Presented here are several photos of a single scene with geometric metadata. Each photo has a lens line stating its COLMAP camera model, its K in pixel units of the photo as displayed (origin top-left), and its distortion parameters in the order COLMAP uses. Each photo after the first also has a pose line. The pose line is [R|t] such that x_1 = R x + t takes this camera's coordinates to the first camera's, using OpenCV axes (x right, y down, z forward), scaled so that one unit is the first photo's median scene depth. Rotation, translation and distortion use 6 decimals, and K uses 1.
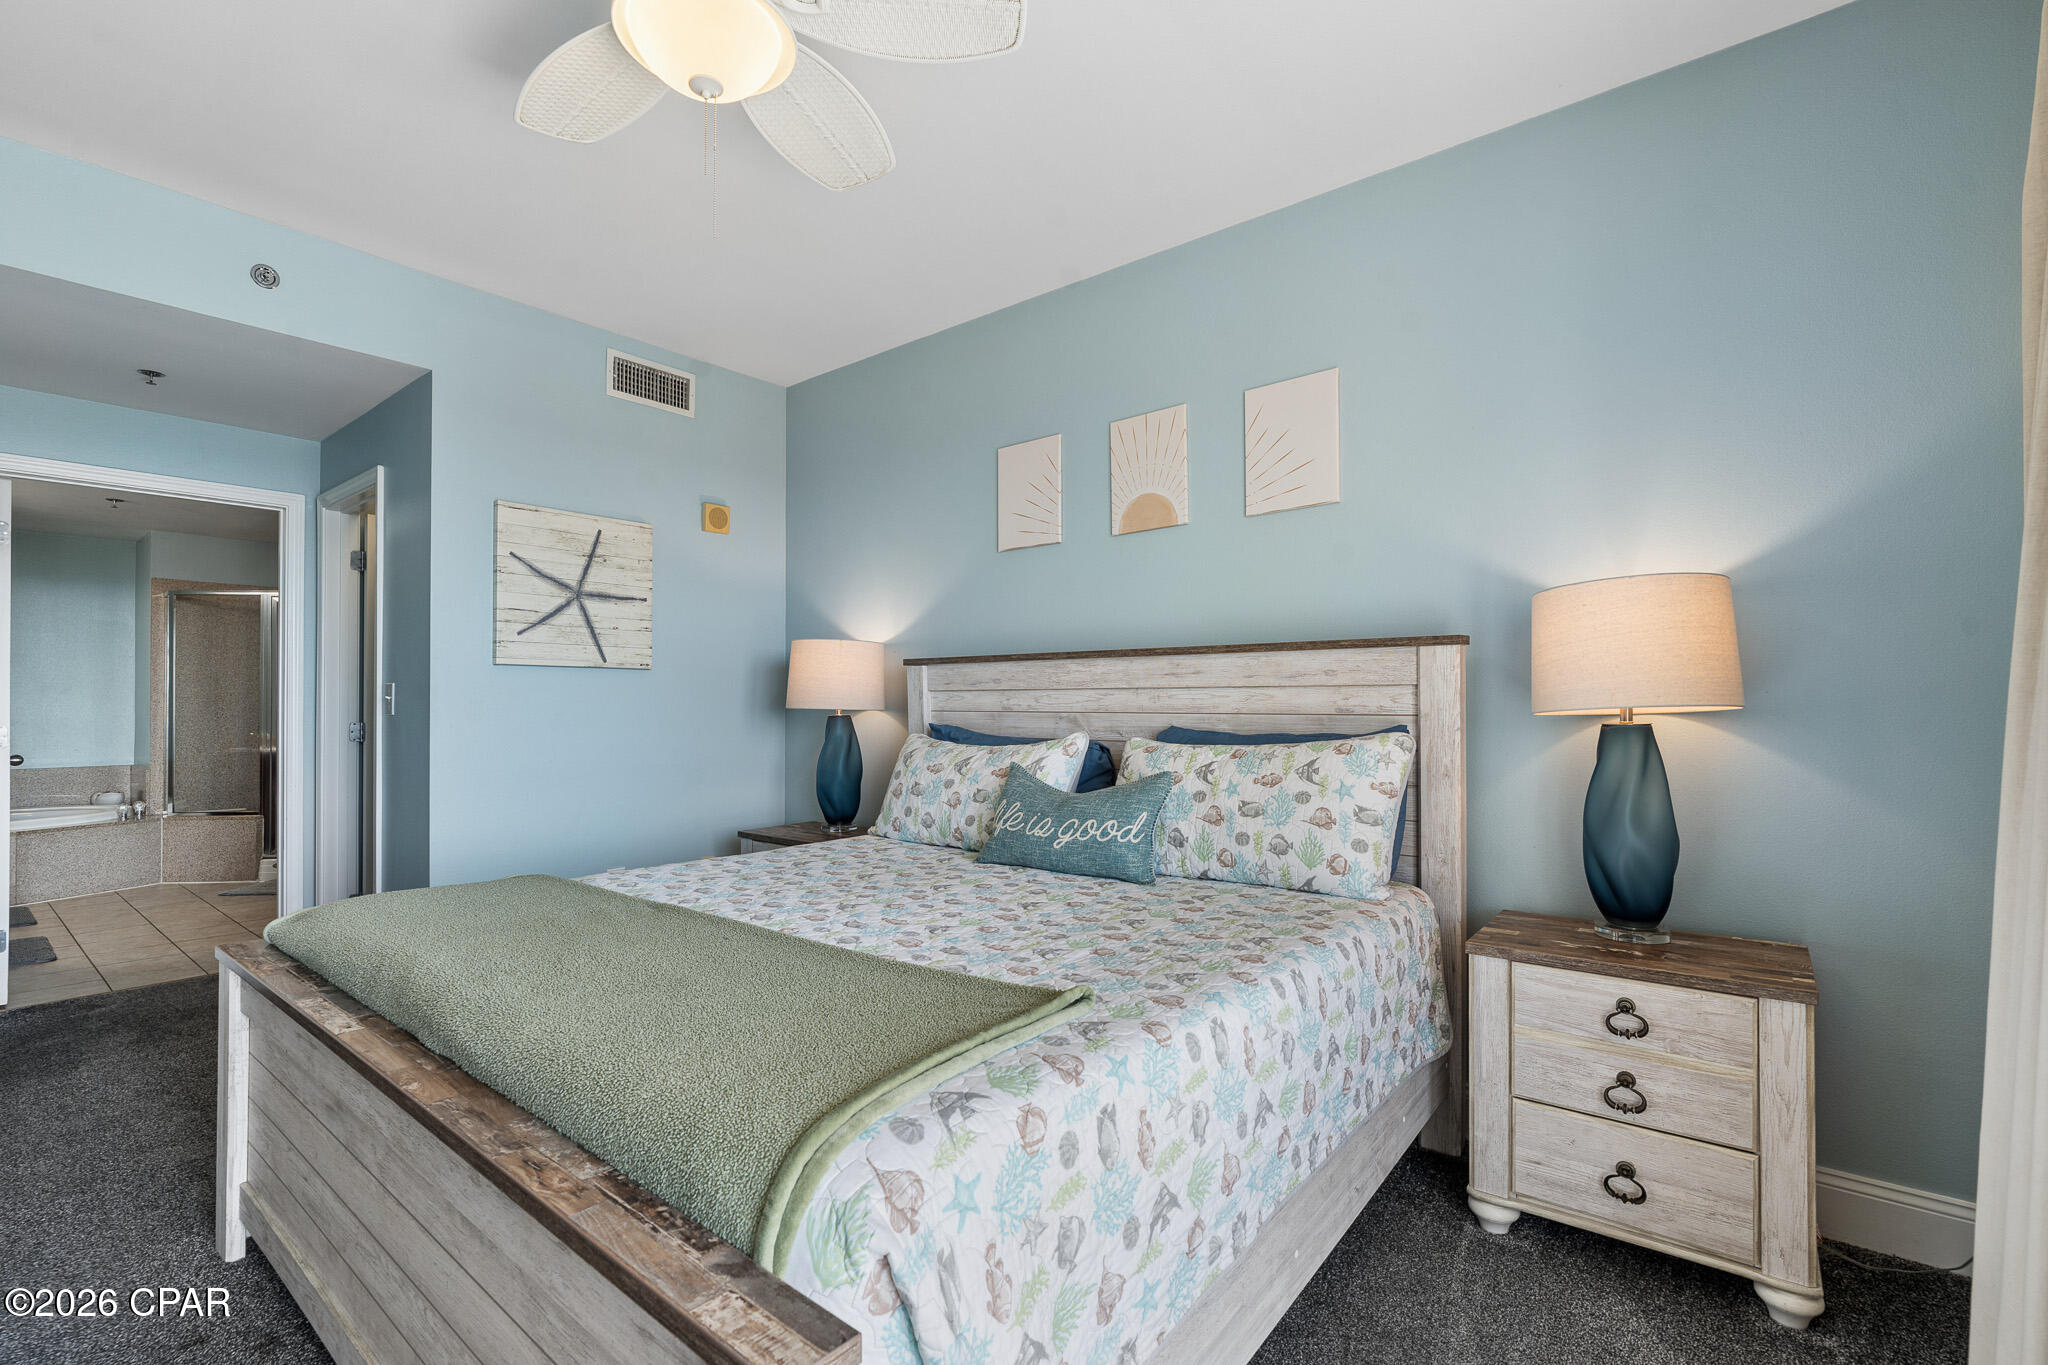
lens RADIAL K [[922.4, 0, 1026.6], [0, 922.4, 700.6], [0, 0, 1]] dist [-0.002029, -0.000186]
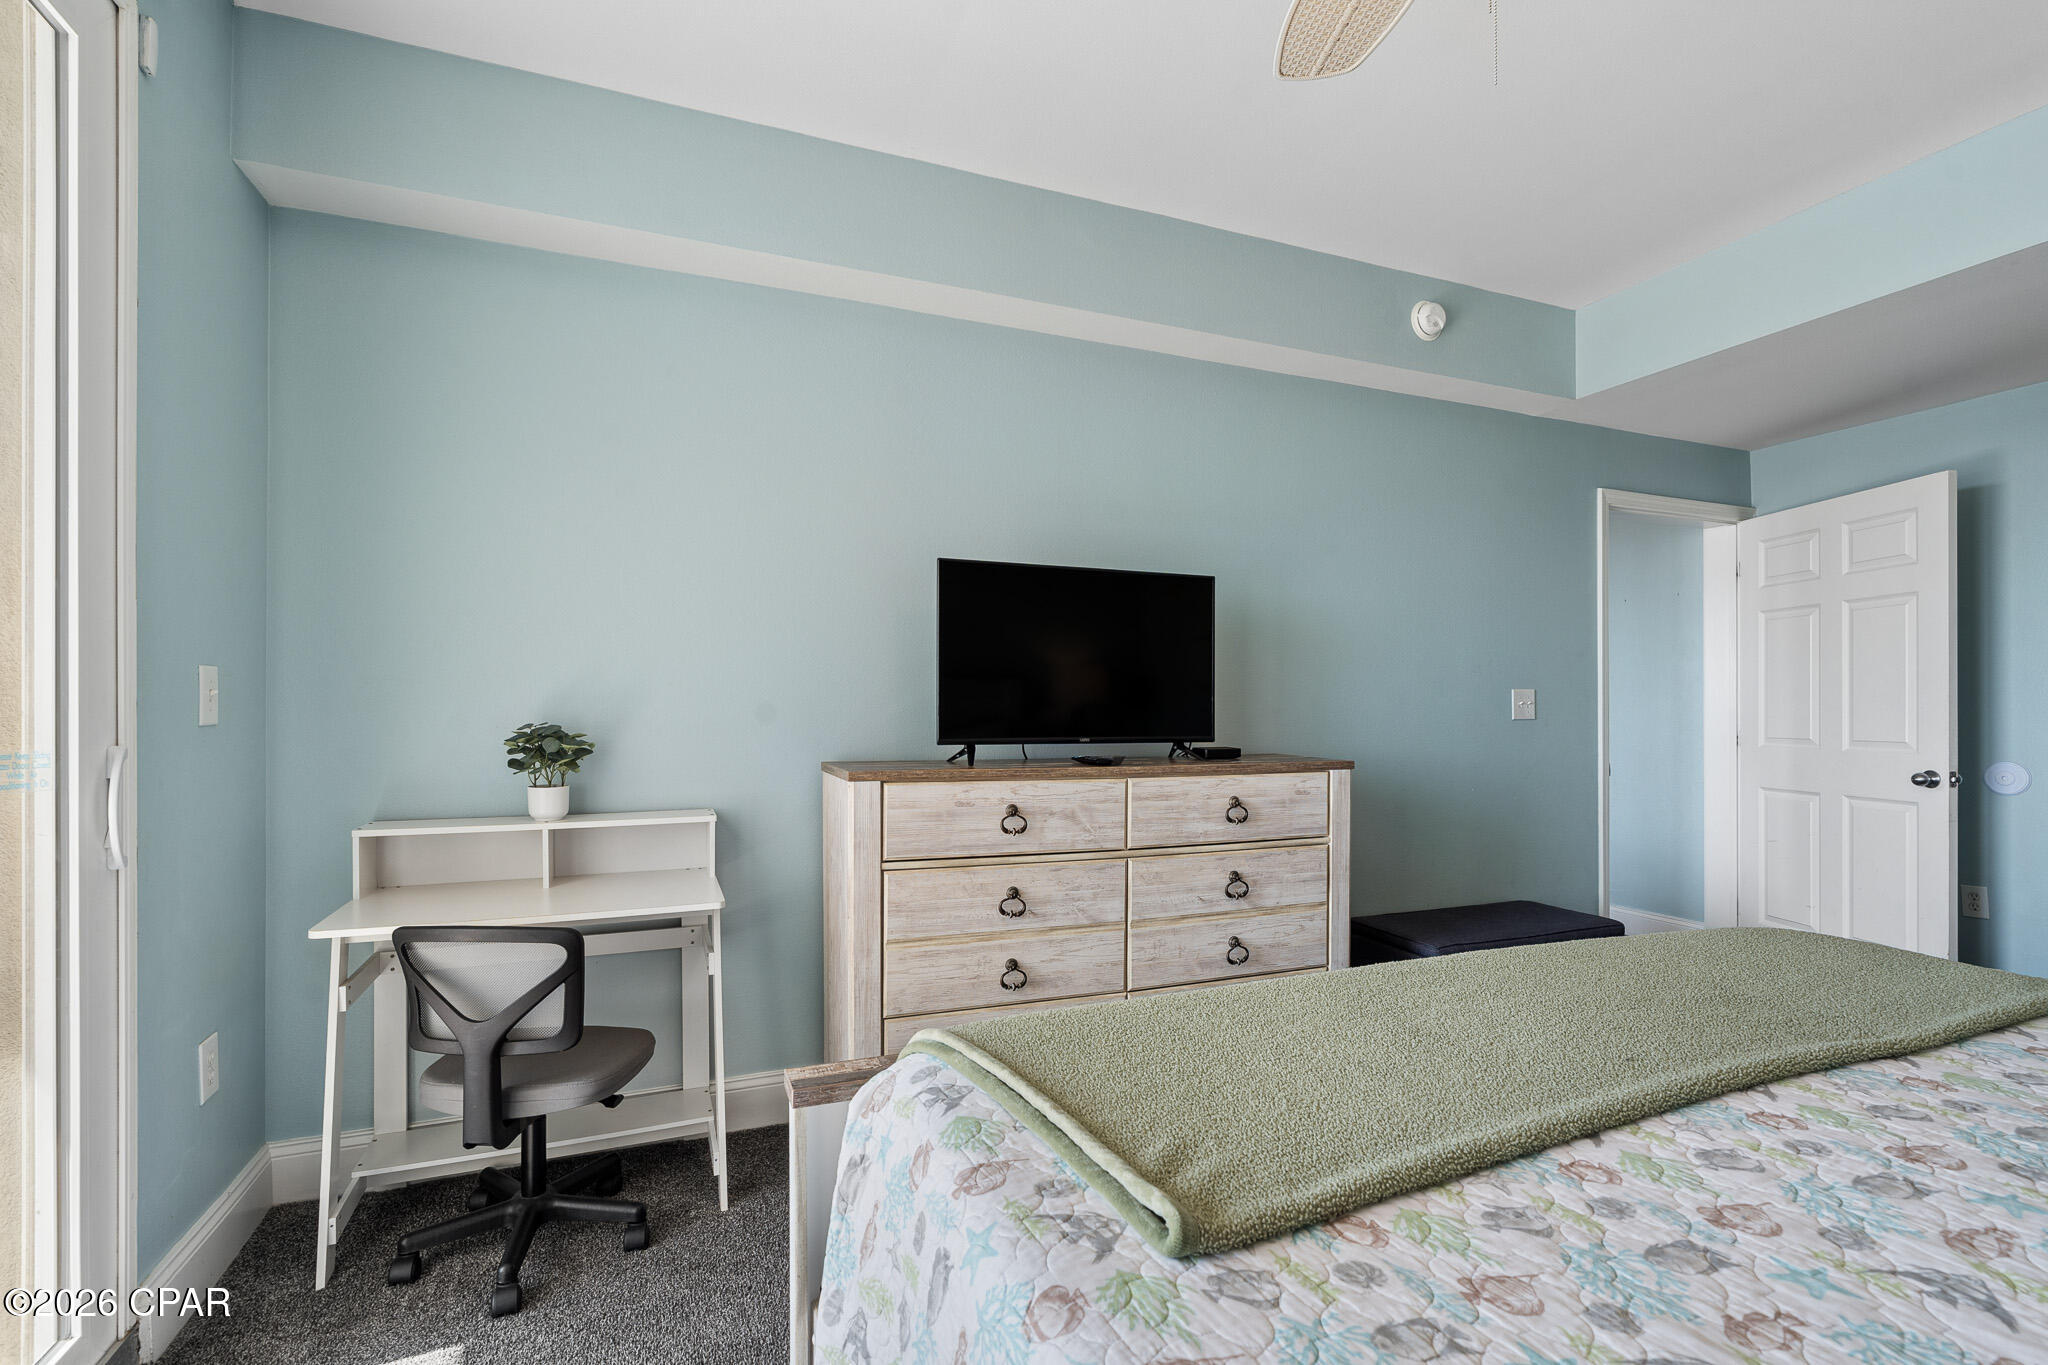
lens RADIAL K [[922.4, 0, 1026.6], [0, 922.4, 700.6], [0, 0, 1]] dist [-0.002029, -0.000186]
pose [[-0.464013, -0.002171, -0.885826, 0.644203], [0.008511, 0.999940, -0.006908, -0.003329], [0.885788, -0.010745, -0.463966, 1.255666]]
